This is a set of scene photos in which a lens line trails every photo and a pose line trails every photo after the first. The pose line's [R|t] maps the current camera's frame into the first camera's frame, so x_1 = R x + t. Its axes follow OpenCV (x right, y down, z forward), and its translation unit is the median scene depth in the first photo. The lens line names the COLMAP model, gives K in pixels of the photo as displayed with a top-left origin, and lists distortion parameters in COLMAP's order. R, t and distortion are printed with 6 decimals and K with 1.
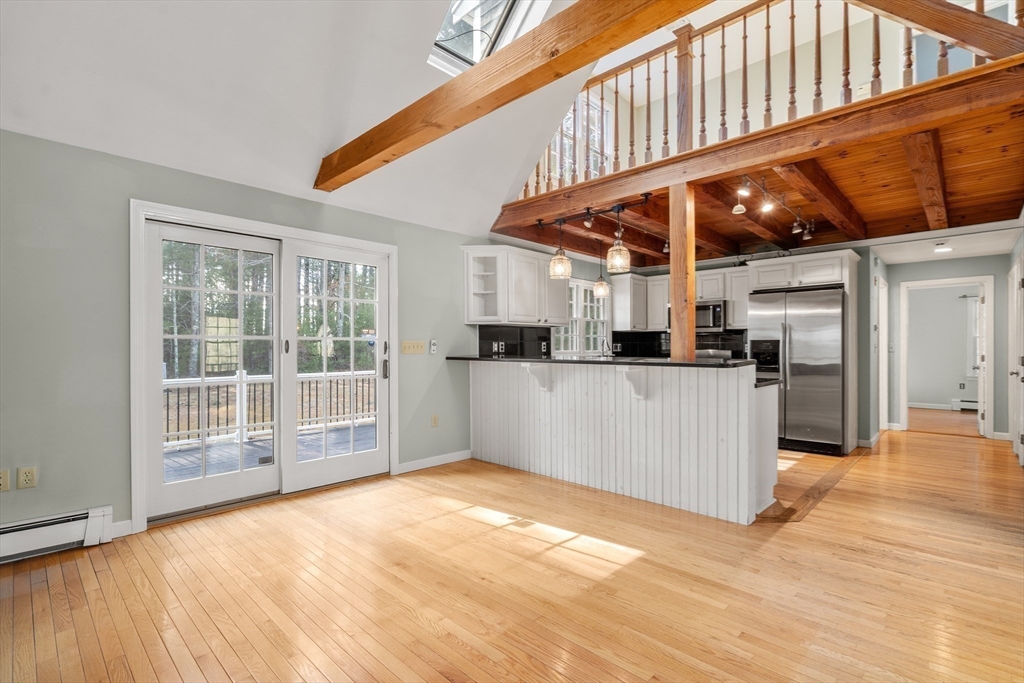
lens RADIAL K [[473.9, 0, 508.9], [0, 473.9, 346.9], [0, 0, 1]] dist [-0.000213, 0.000986]
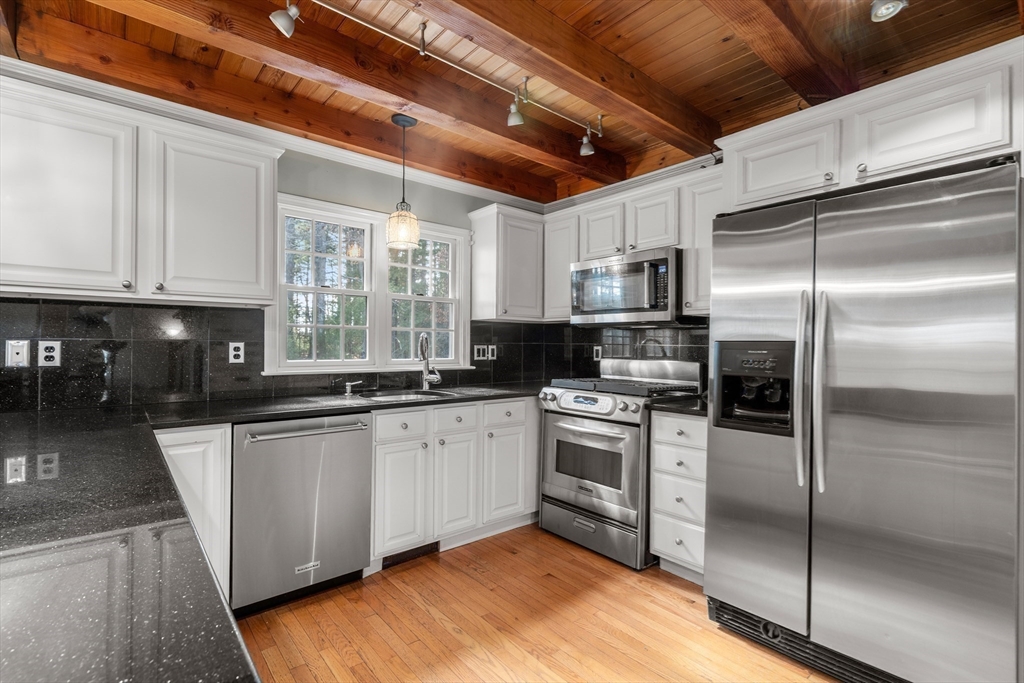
lens RADIAL K [[473.9, 0, 505.6], [0, 473.9, 342.3], [0, 0, 1]] dist [-0.000213, 0.000986]
pose [[0.994157, 0.008816, -0.107586, 0.452570], [-0.009187, 0.999953, -0.002953, -0.012572], [0.107554, 0.003924, 0.994191, 0.721477]]
